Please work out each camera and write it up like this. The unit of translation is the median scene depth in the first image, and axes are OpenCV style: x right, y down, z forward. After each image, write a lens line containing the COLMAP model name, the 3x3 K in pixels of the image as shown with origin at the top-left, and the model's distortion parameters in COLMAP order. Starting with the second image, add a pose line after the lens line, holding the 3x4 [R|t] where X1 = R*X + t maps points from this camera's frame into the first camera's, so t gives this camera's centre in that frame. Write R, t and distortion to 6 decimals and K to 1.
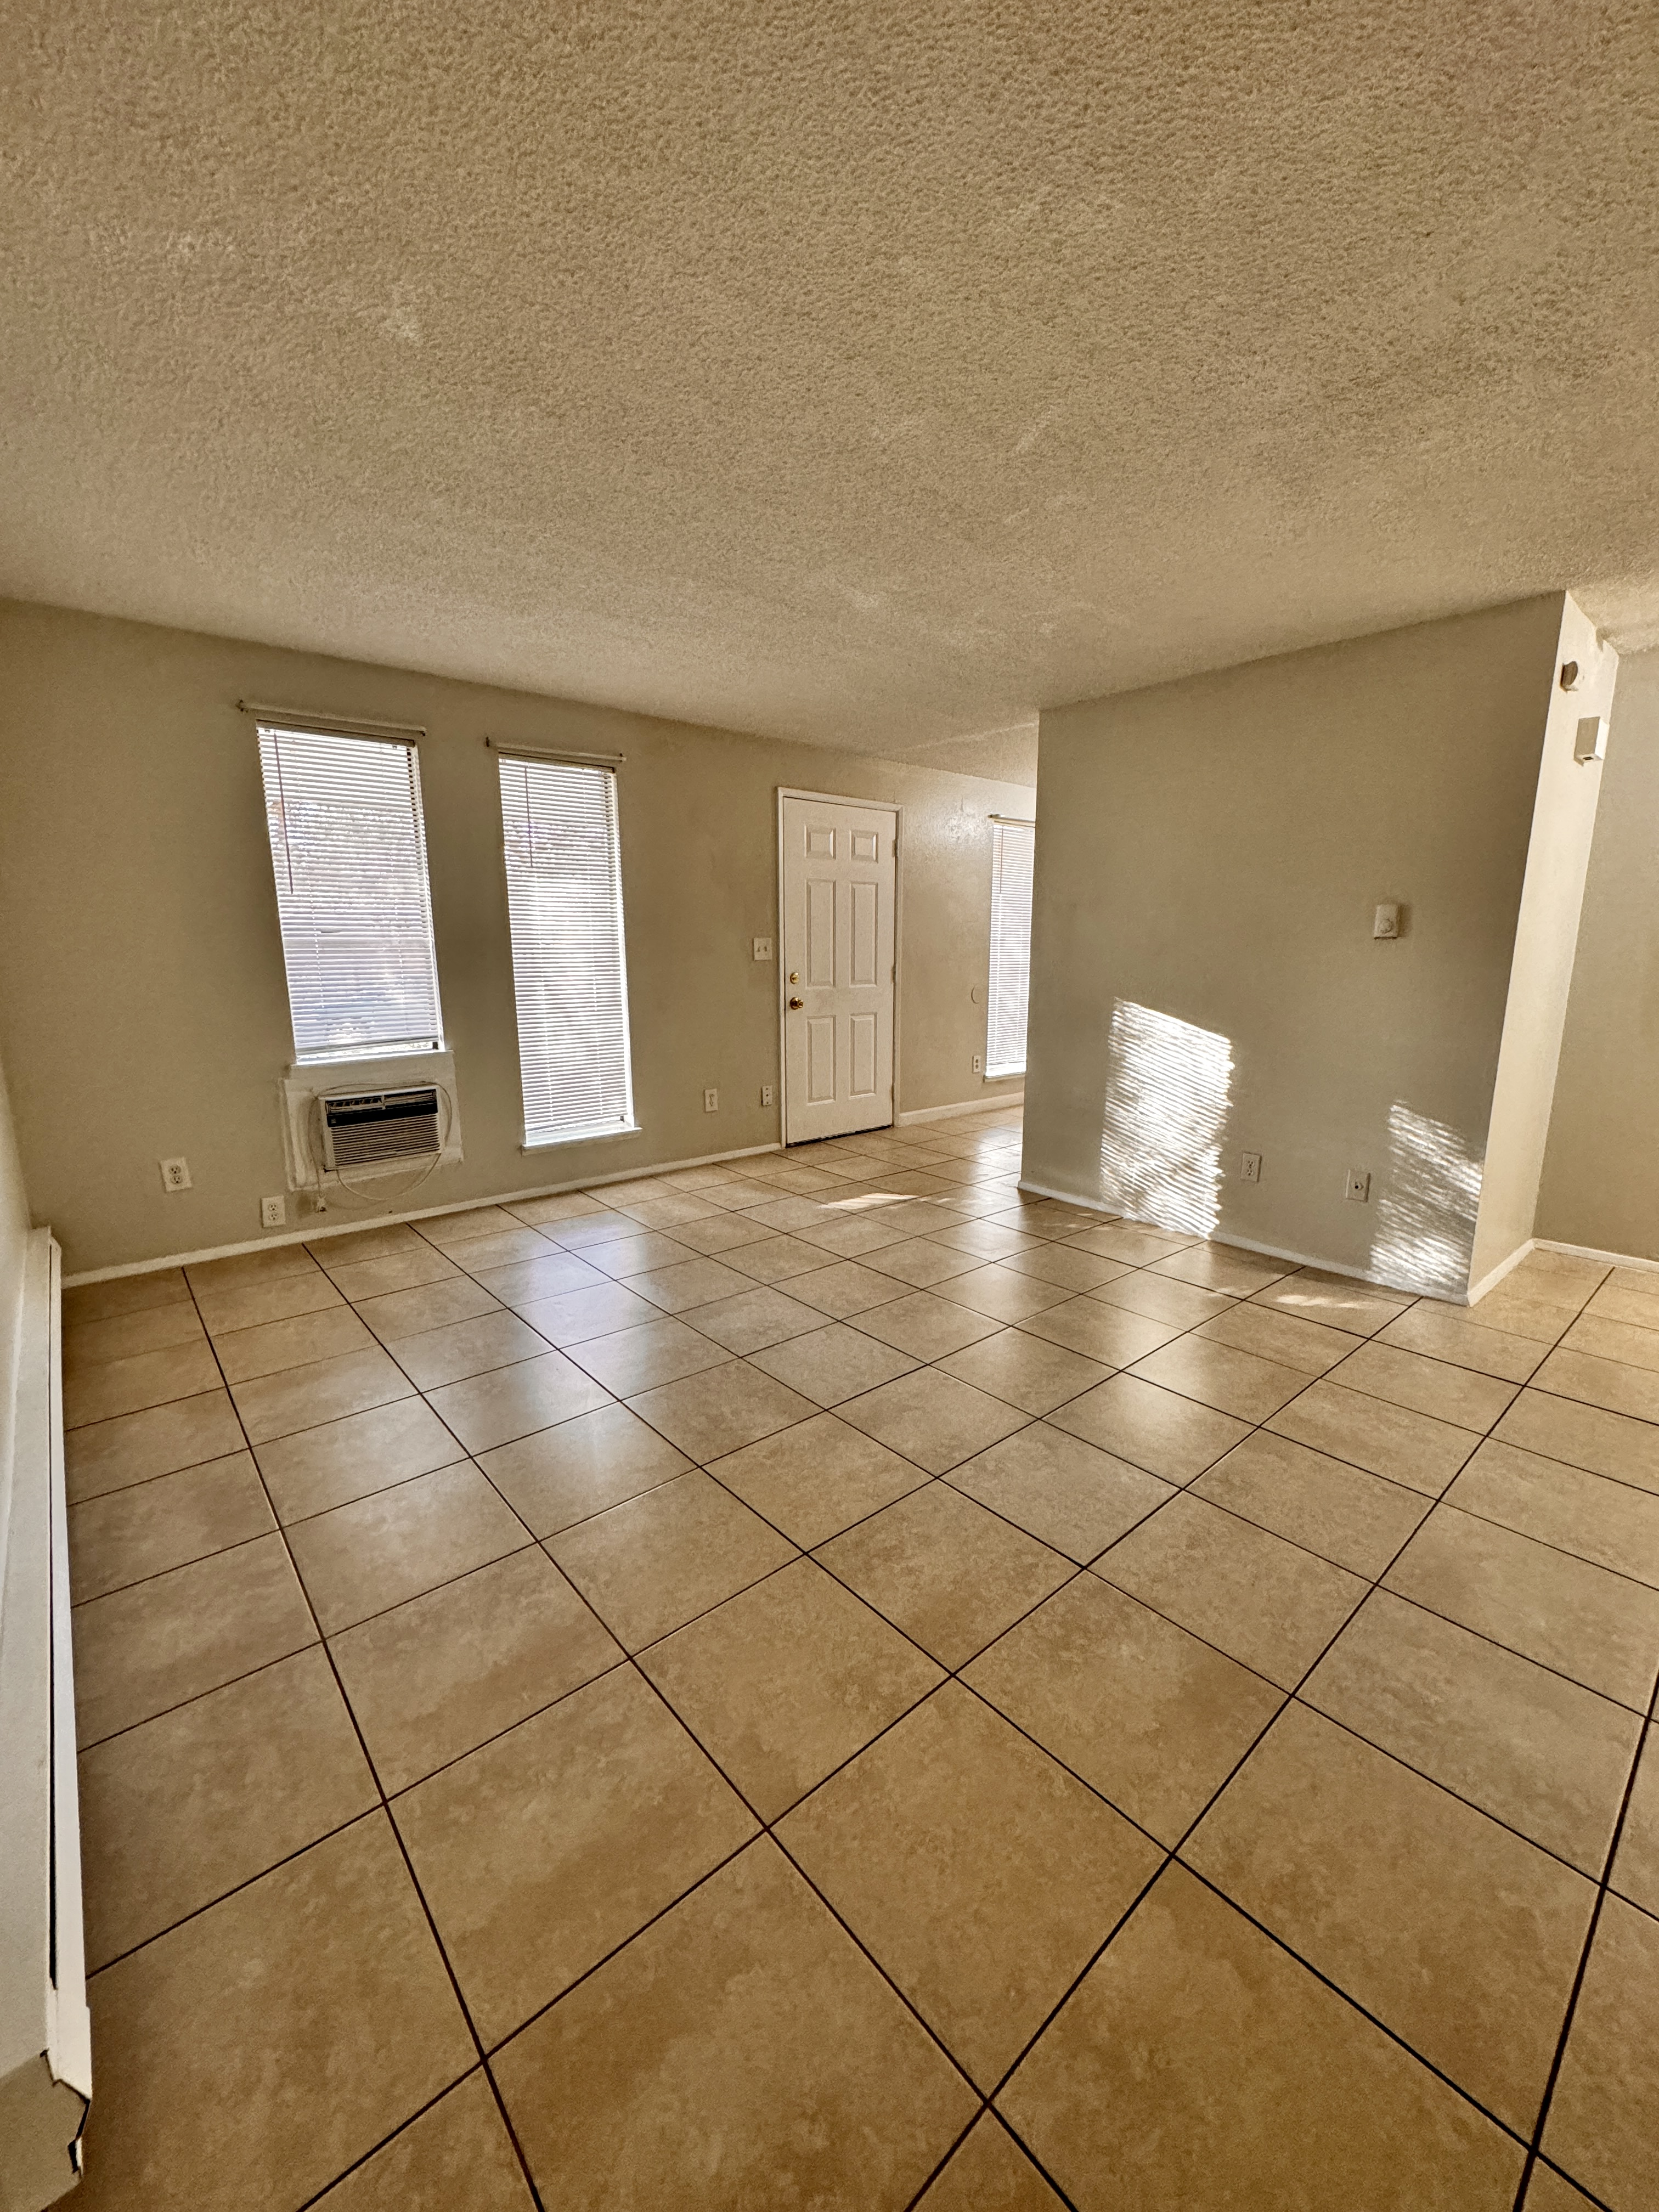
lens RADIAL K [[884.9, 0, 833.9], [0, 884.9, 1114.7], [0, 0, 1]] dist [-0.000471, -0.000019]
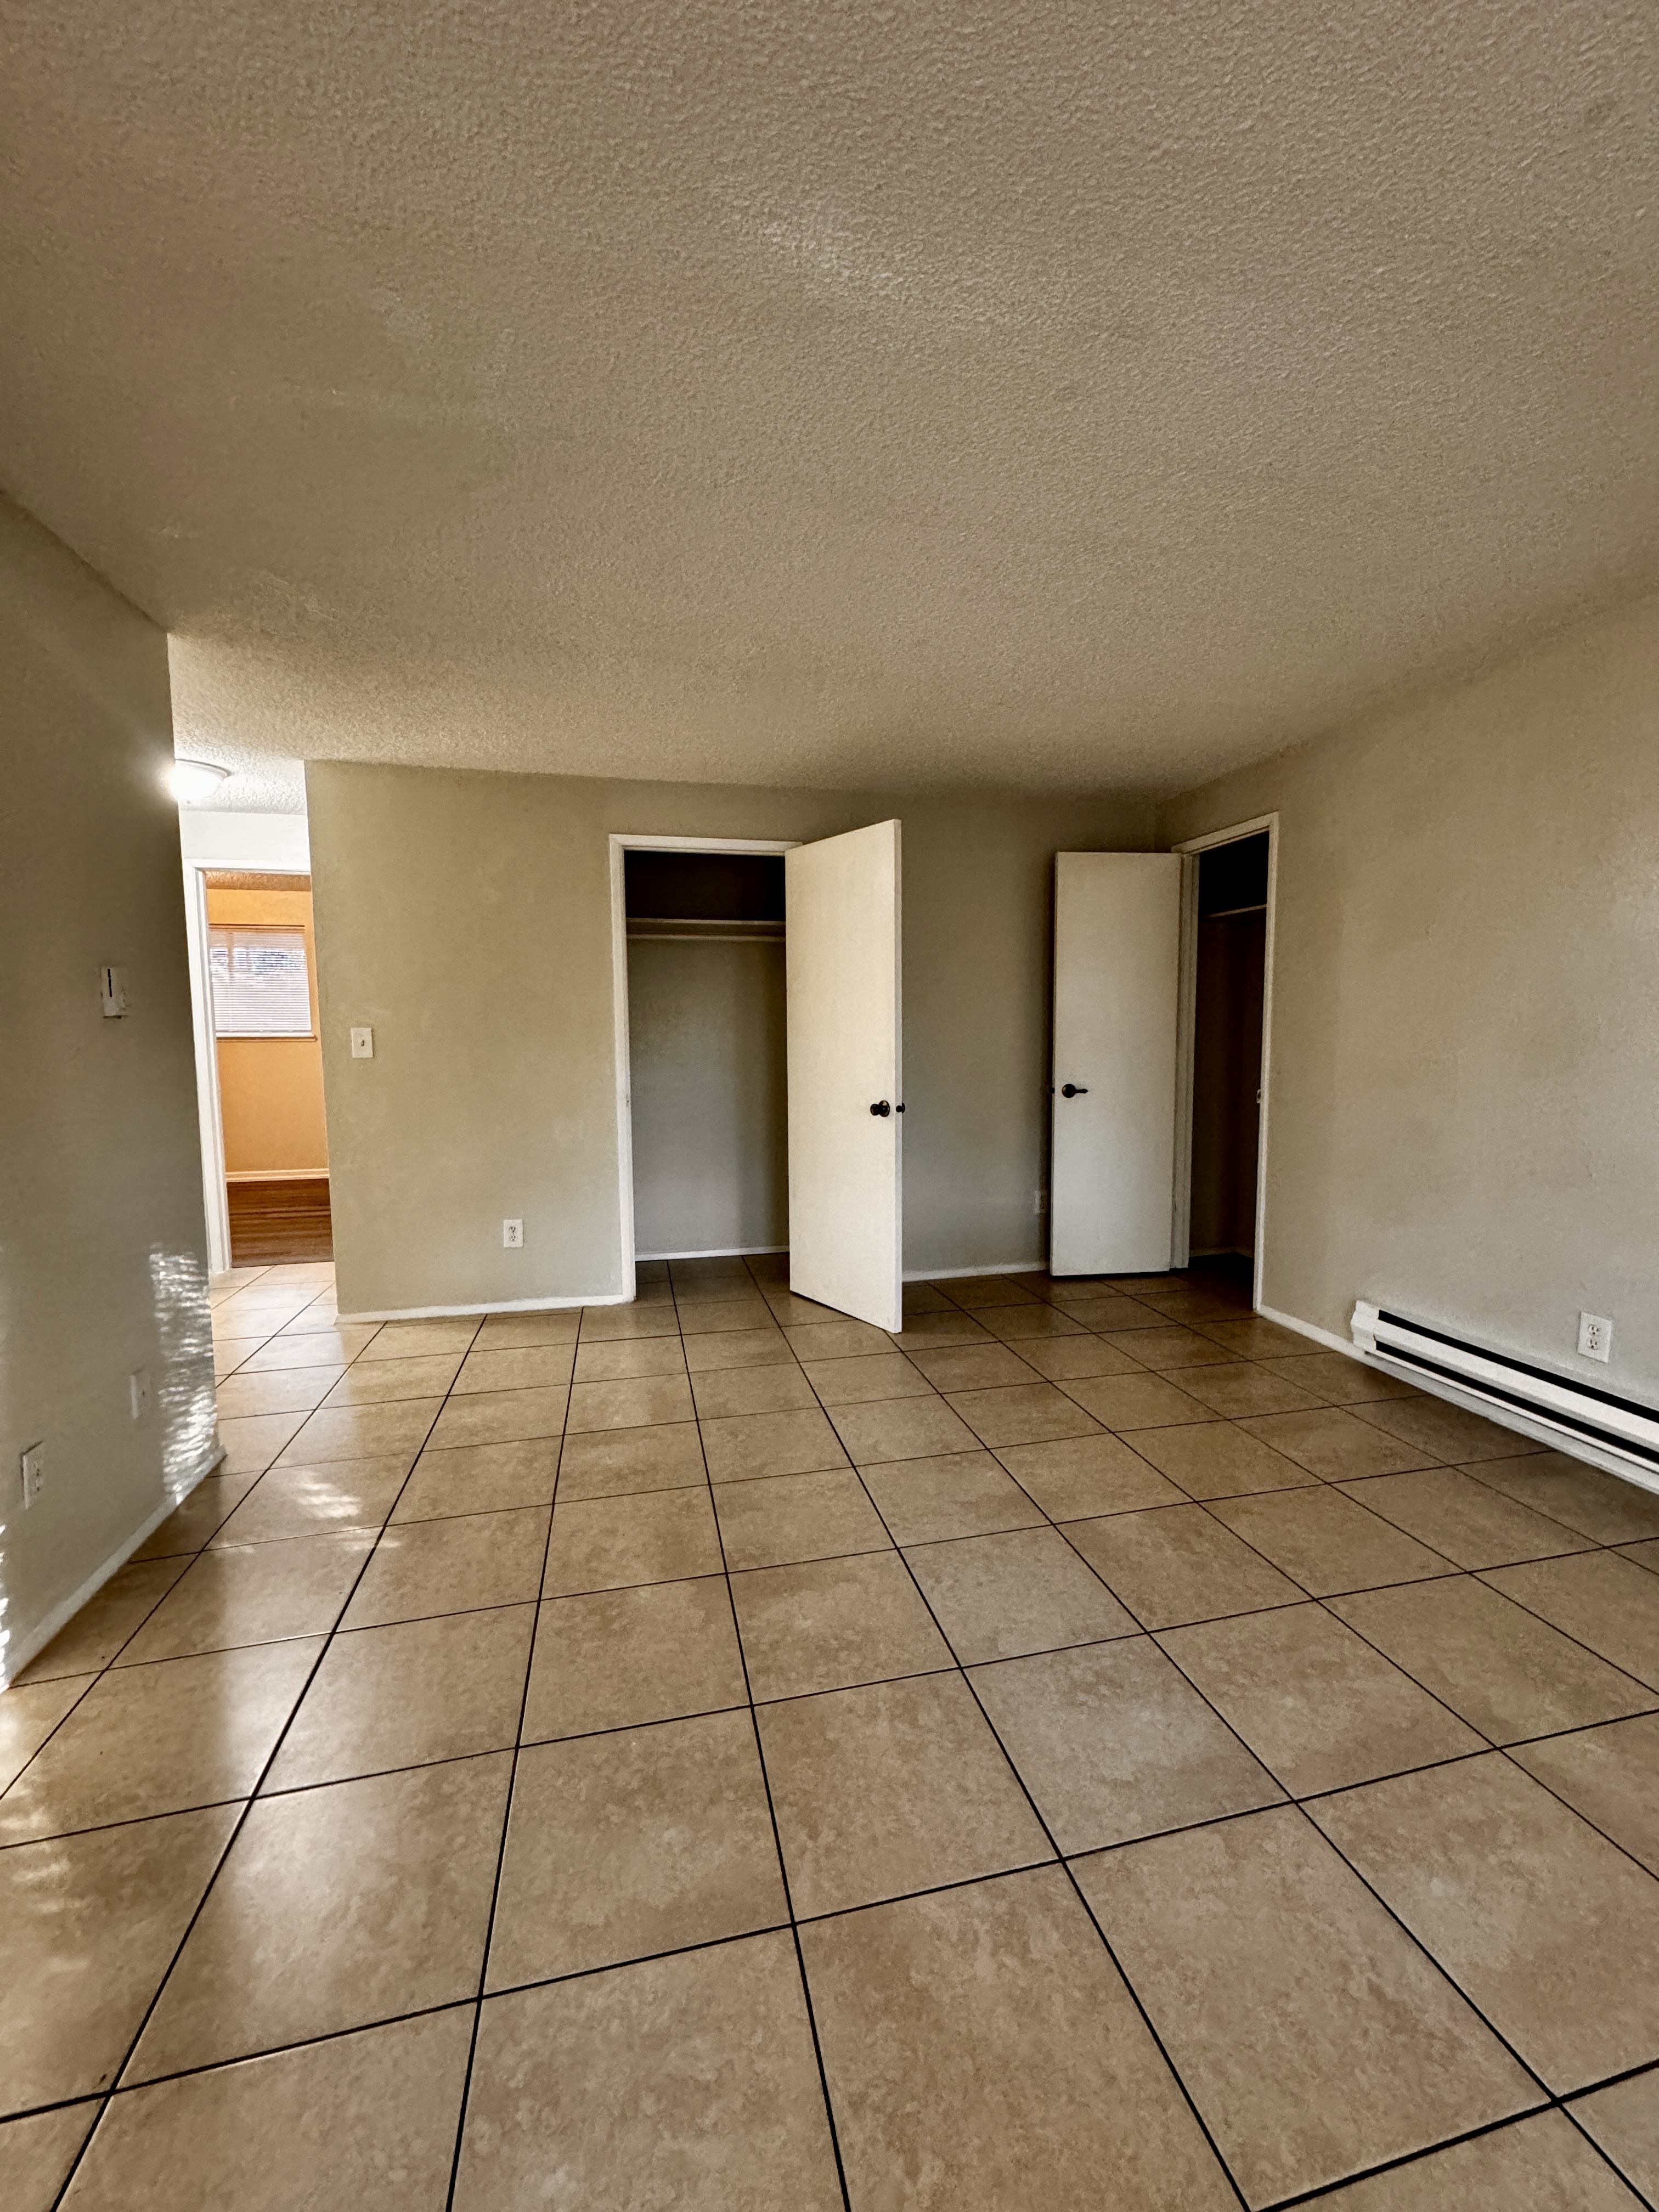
lens RADIAL K [[884.9, 0, 831.5], [0, 884.9, 1106.3], [0, 0, 1]] dist [-0.000471, -0.000019]
pose [[-0.885476, -0.042111, 0.462772, -0.184045], [0.092114, 0.960216, 0.263630, -0.300013], [-0.455463, 0.276066, -0.846369, 1.532704]]
